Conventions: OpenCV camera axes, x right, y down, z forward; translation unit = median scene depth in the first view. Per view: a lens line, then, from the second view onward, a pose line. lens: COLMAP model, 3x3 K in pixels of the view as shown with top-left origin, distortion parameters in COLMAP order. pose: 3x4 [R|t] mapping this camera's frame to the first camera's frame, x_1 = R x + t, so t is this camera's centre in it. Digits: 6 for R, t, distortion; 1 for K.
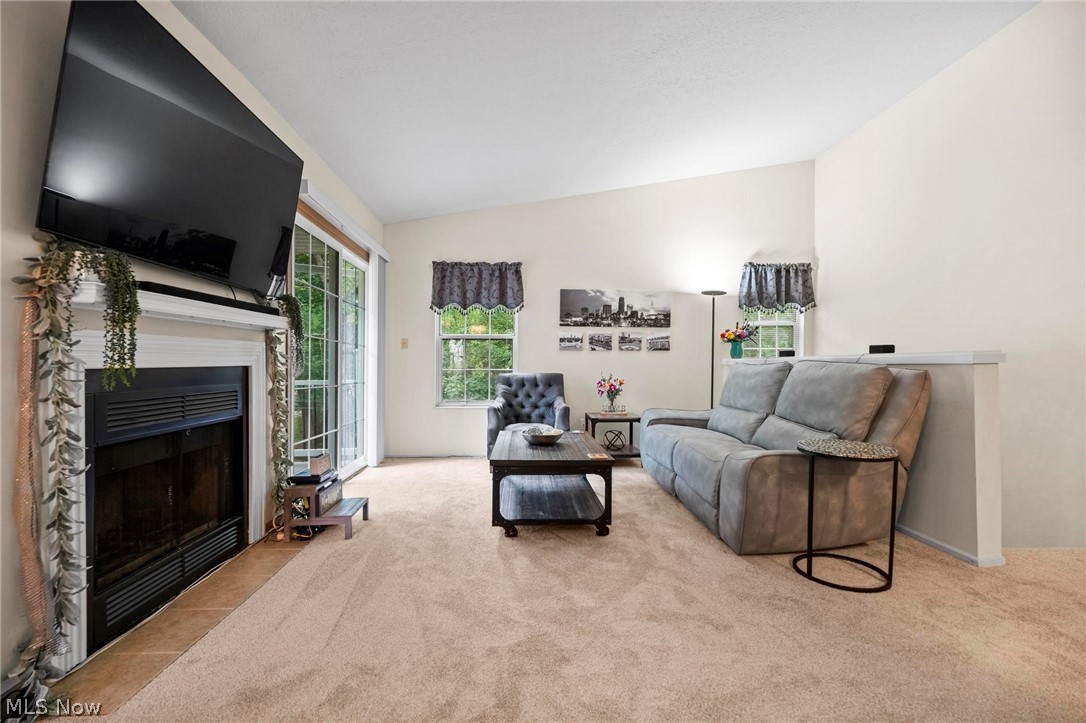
lens RADIAL K [[495.6, 0, 560.3], [0, 495.6, 382.3], [0, 0, 1]] dist [0.010616, 0.000040]
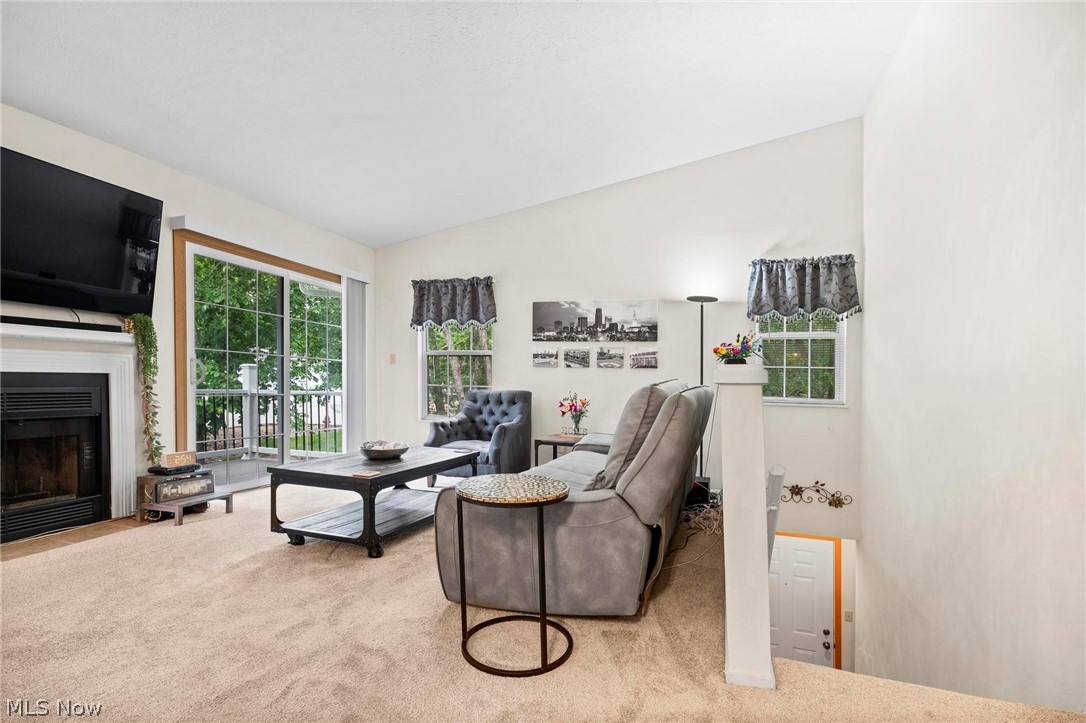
lens RADIAL K [[504.1, 0, 597.1], [0, 504.1, 407.8], [0, 0, 1]] dist [0.001670, 0.000027]
pose [[0.924042, 0.037790, -0.380420, 0.480566], [-0.035312, 0.999285, 0.013495, -0.003517], [0.380658, 0.000963, 0.924716, 0.154389]]
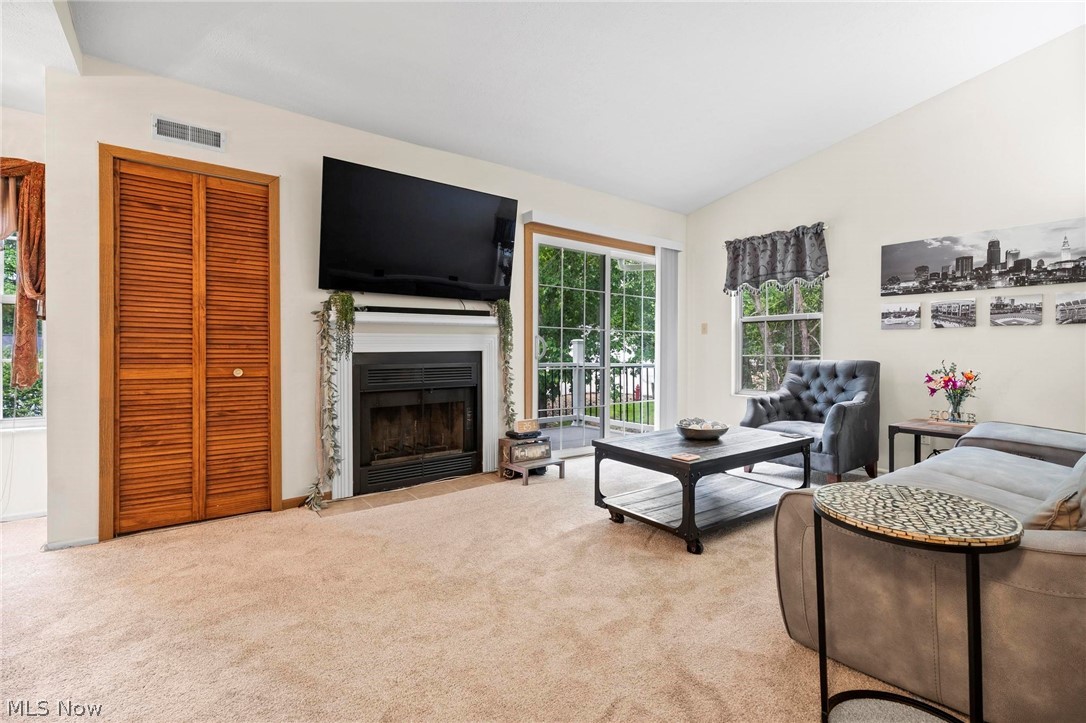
lens RADIAL K [[520.3, 0, 563.5], [0, 520.3, 367.9], [0, 0, 1]] dist [0.002055, -0.000139]
pose [[0.521948, 0.026716, -0.852559, 0.408317], [-0.028663, 0.999494, 0.013773, -0.005323], [0.852496, 0.017248, 0.522449, 0.200404]]
